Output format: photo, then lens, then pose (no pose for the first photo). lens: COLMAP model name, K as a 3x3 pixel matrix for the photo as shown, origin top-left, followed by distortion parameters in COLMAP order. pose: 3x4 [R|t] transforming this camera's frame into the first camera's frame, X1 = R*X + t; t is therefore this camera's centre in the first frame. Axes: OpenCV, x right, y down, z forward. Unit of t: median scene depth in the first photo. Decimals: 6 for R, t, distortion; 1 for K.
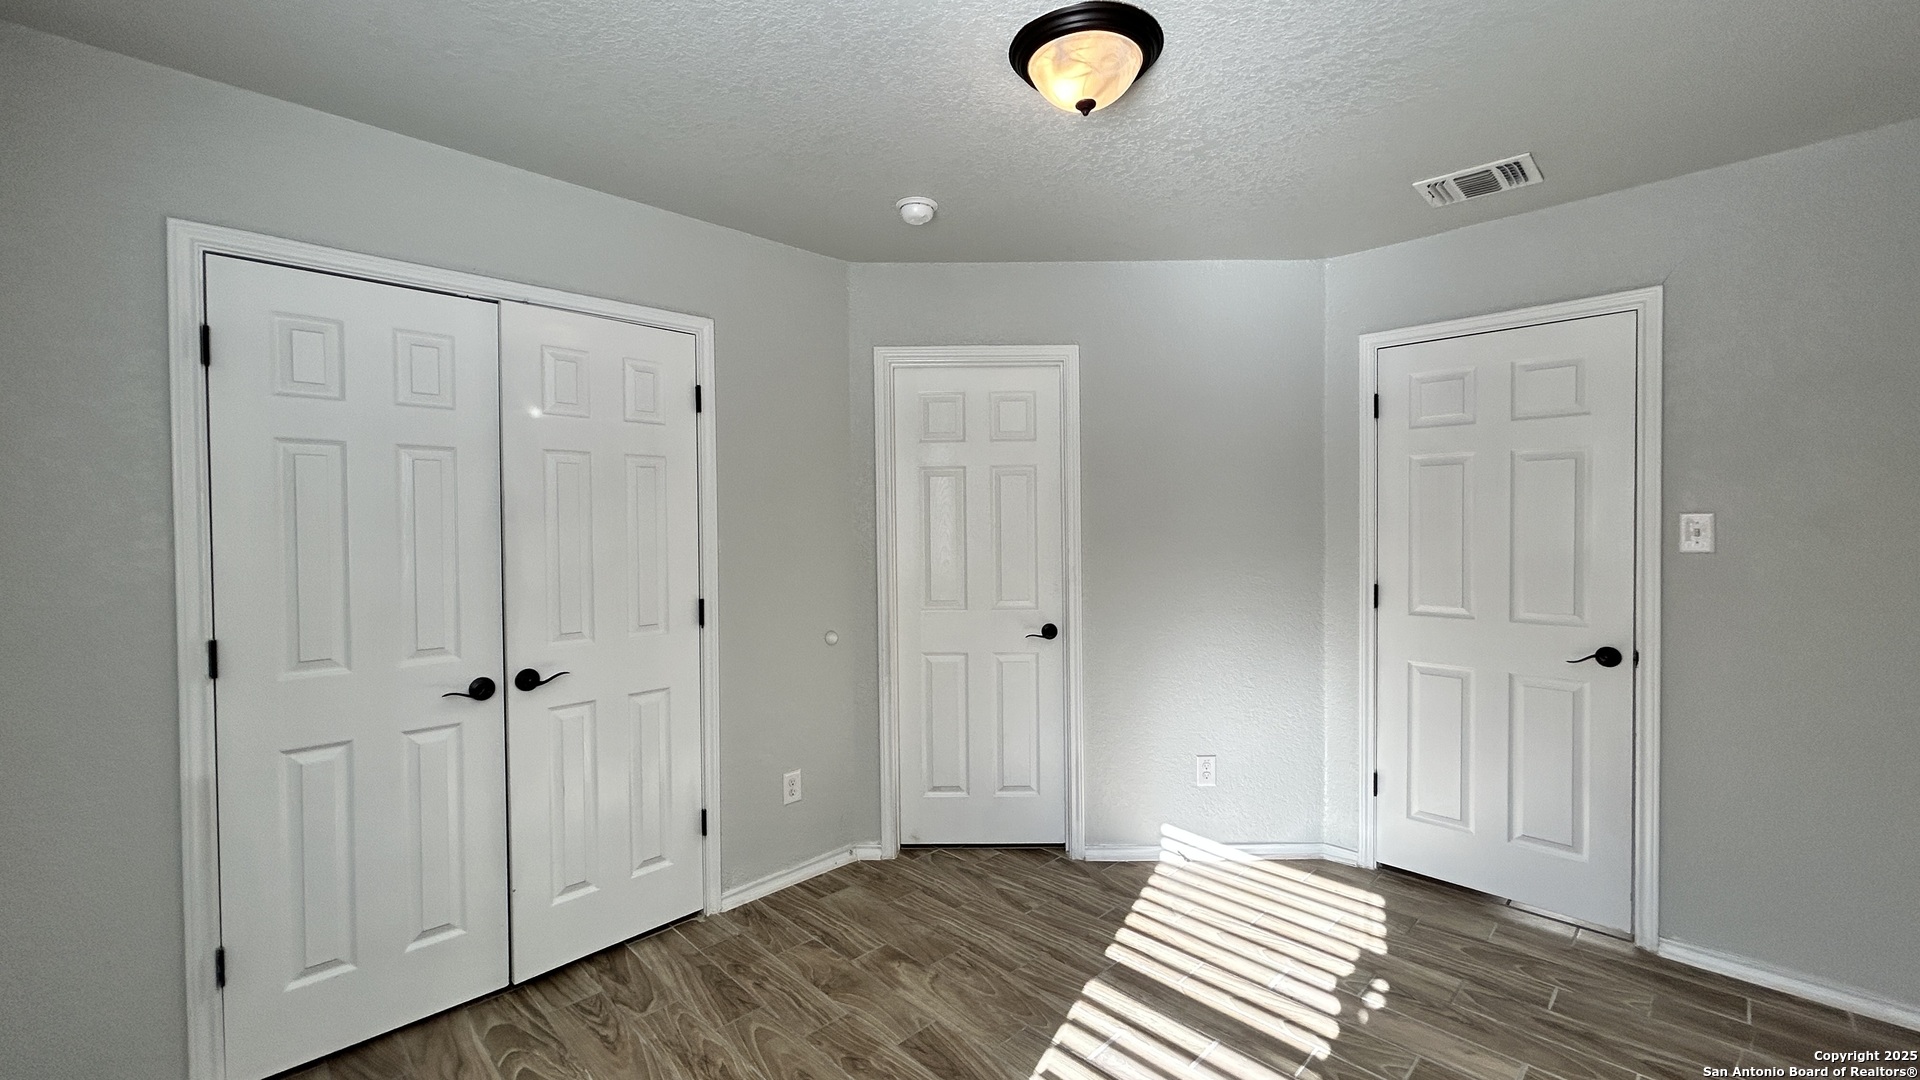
lens RADIAL K [[772.8, 0, 963.2], [0, 772.8, 535.9], [0, 0, 1]] dist [-0.002815, 0.005334]
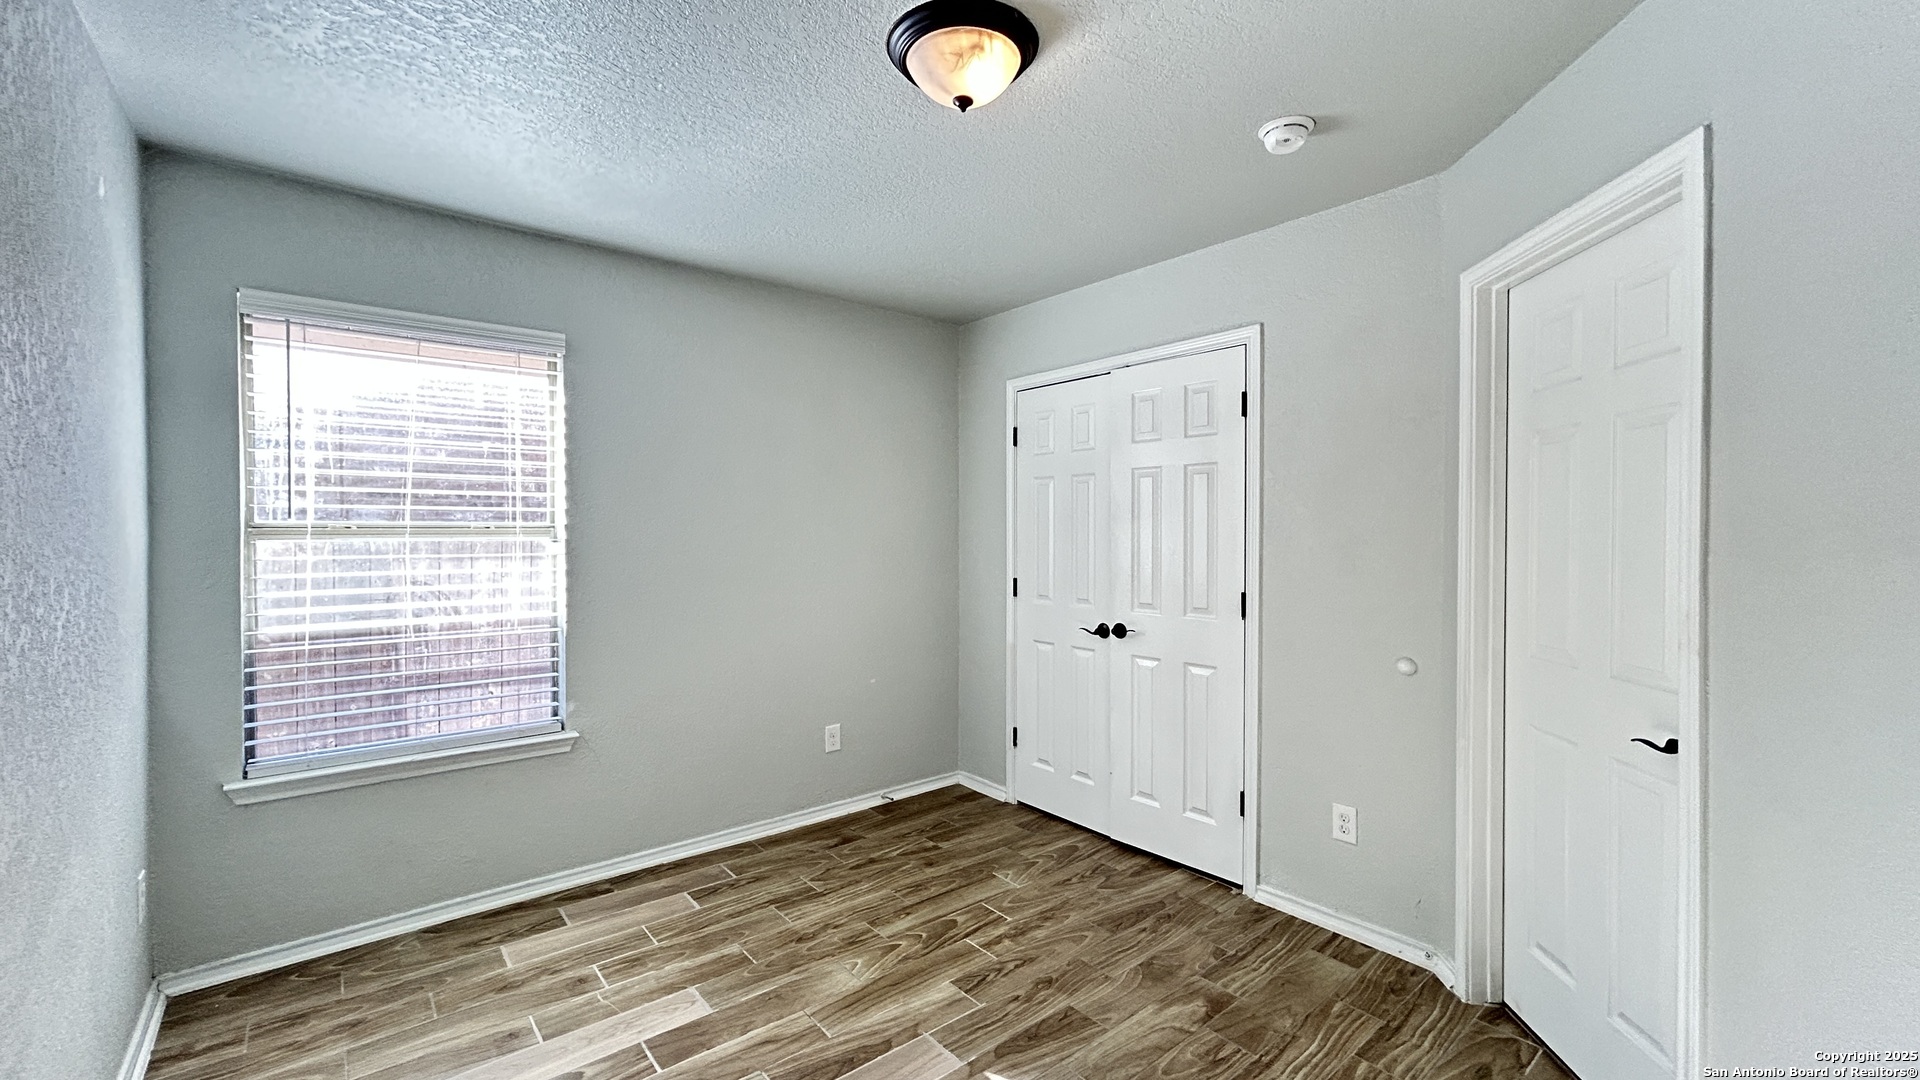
lens RADIAL K [[772.8, 0, 963.2], [0, 772.8, 535.9], [0, 0, 1]] dist [-0.002815, 0.005334]
pose [[-0.073133, 0.026602, -0.996967, 0.873062], [-0.015678, 0.999490, 0.027820, -0.028639], [0.997199, 0.017665, -0.072679, 0.801521]]
